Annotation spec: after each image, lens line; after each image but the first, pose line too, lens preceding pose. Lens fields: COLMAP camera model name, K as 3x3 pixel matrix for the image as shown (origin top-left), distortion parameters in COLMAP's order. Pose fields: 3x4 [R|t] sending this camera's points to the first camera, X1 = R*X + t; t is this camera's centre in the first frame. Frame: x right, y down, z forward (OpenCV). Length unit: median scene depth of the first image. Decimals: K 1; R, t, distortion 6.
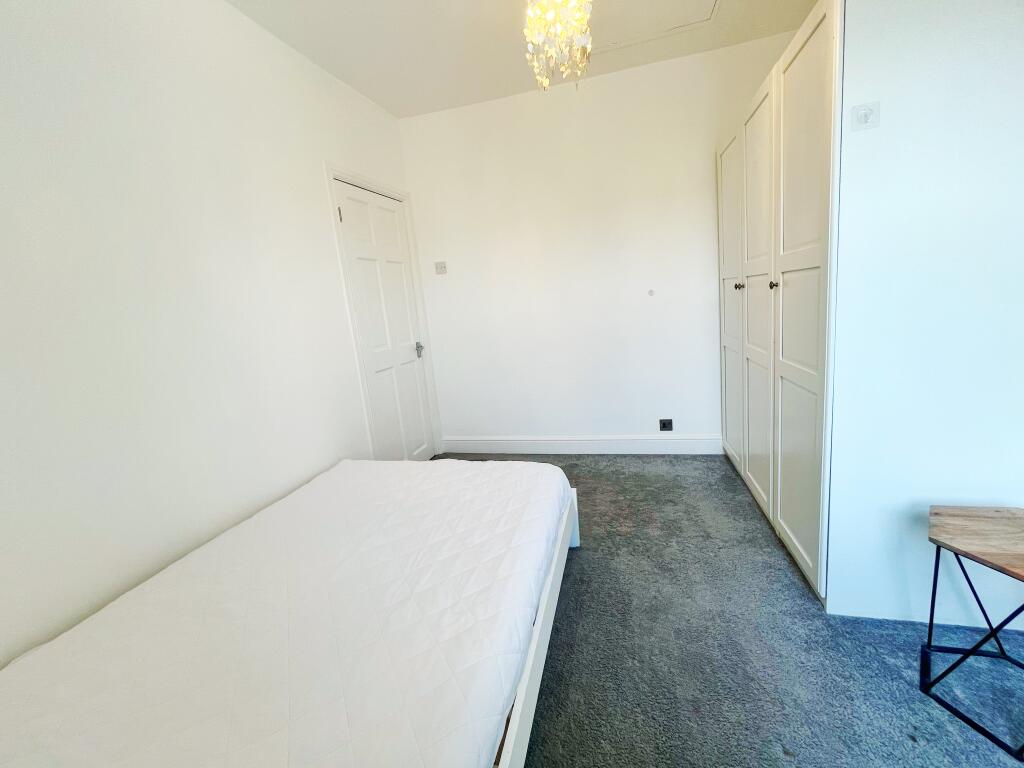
lens RADIAL K [[416.6, 0, 512.0], [0, 416.6, 384.0], [0, 0, 1]] dist [0.000430, -0.000050]
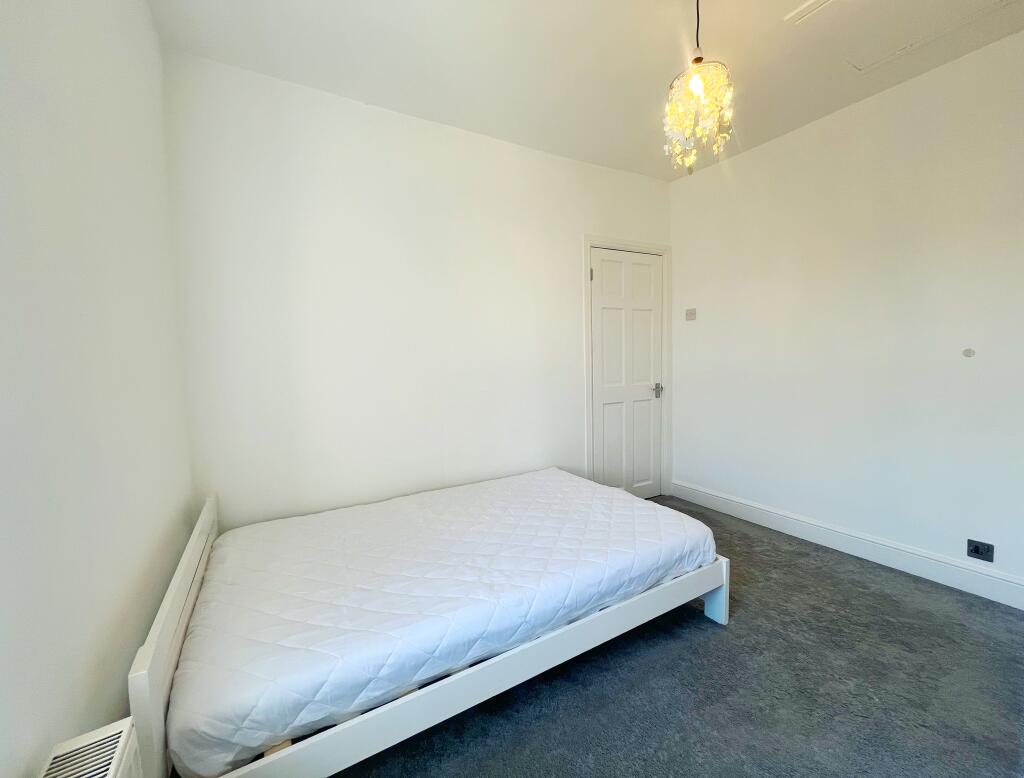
lens RADIAL K [[414.6, 0, 511.9], [0, 414.6, 394.8], [0, 0, 1]] dist [-0.000340, -0.000328]
pose [[0.709755, 0.138753, -0.690649, 0.278162], [-0.179852, 0.983611, 0.012782, -0.021208], [0.681103, 0.115142, 0.723078, -0.014951]]
